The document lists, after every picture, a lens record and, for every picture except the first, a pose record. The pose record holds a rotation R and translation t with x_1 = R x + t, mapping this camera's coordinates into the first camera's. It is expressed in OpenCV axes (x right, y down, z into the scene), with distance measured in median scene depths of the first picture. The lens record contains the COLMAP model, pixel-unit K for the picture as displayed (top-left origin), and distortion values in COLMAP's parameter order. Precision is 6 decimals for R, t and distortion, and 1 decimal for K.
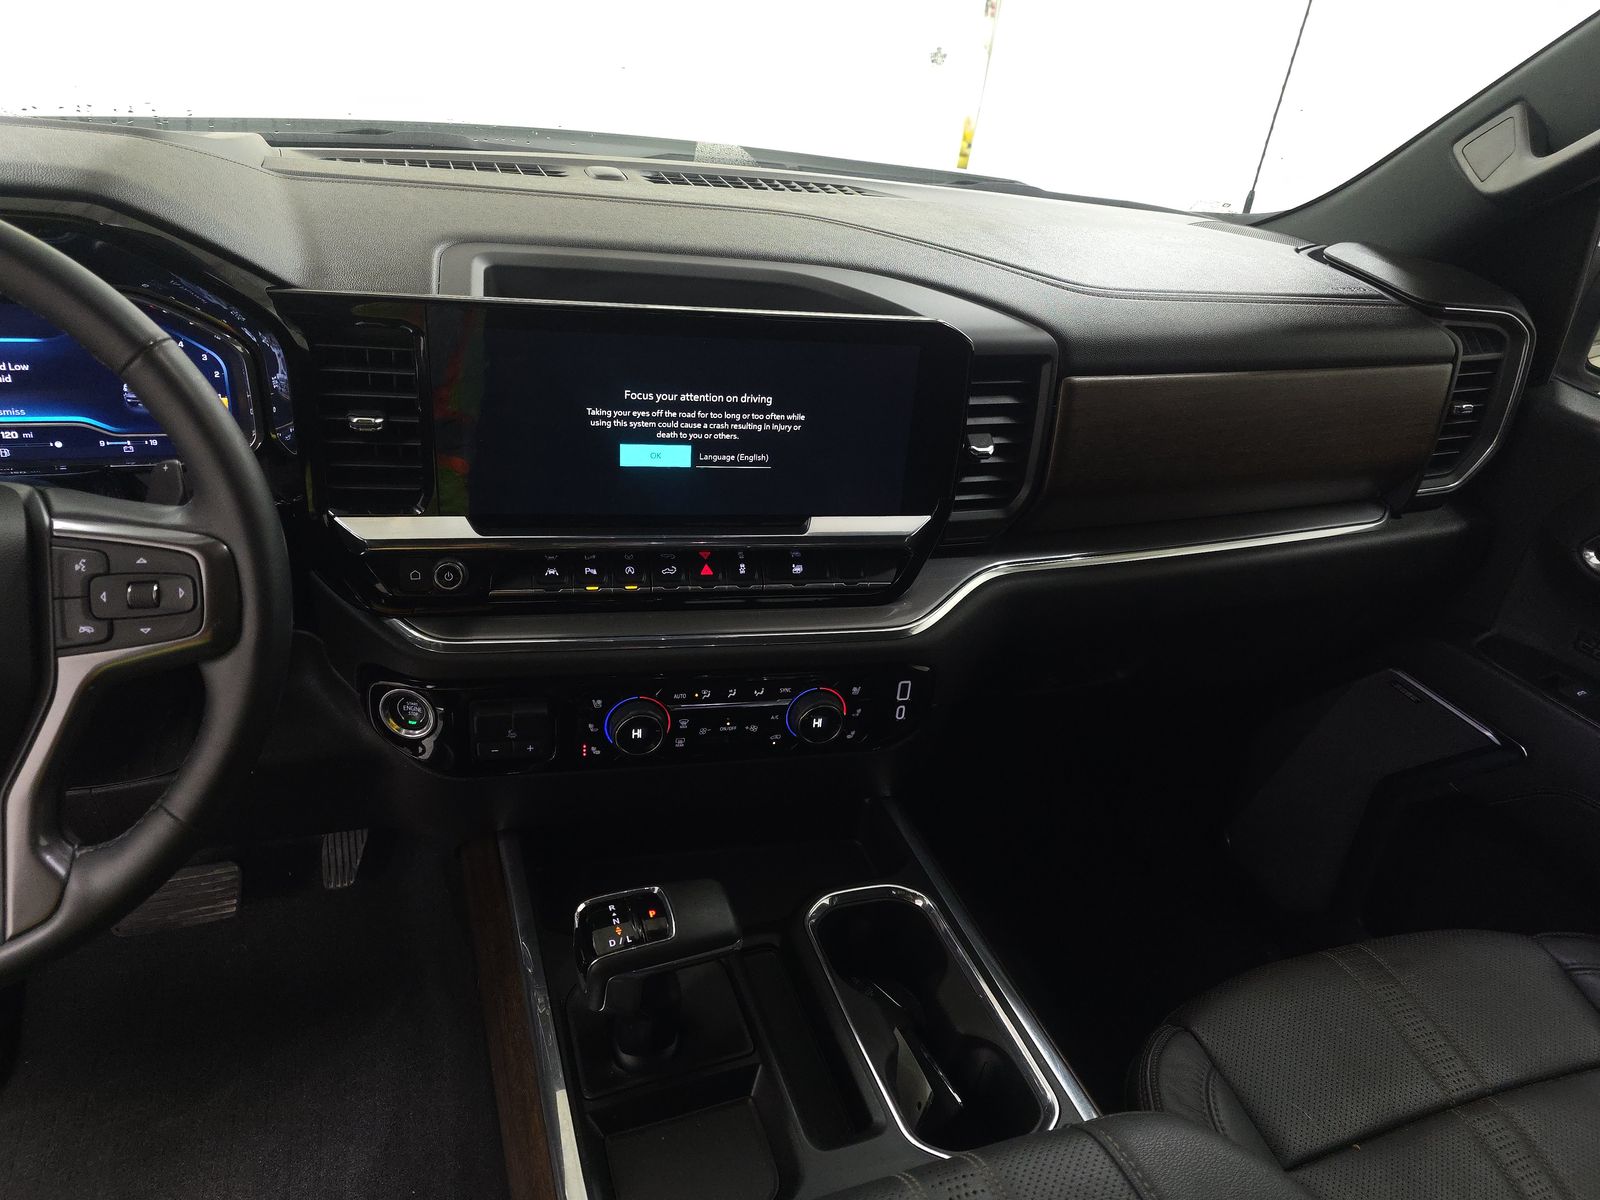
lens RADIAL K [[1087.5, 0, 793.0], [0, 1087.5, 601.9], [0, 0, 1]] dist [0.096706, -0.070936]
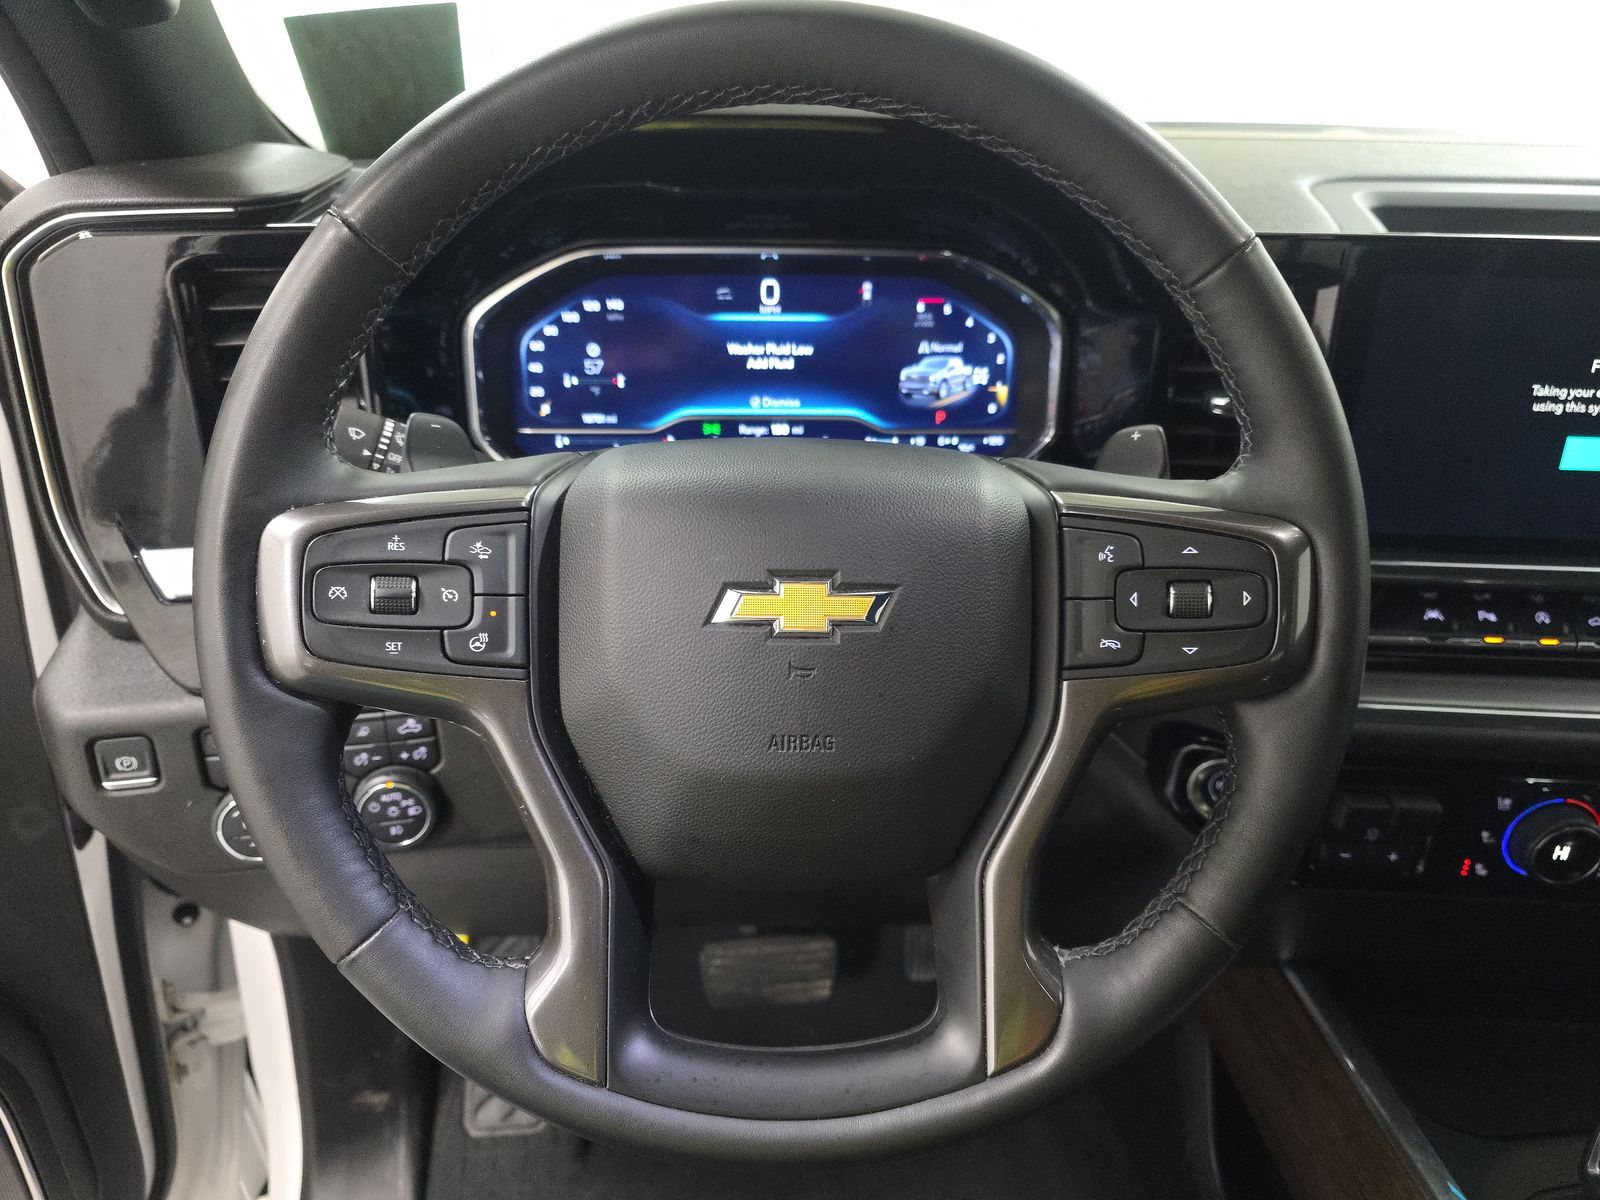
lens RADIAL K [[1093.7, 0, 804.1], [0, 1093.7, 602.1], [0, 0, 1]] dist [0.075234, -0.073940]
pose [[0.965993, 0.042549, -0.255044, -0.453182], [-0.061037, 0.996016, -0.065019, 0.039367], [0.251262, 0.078375, 0.964741, 0.190354]]
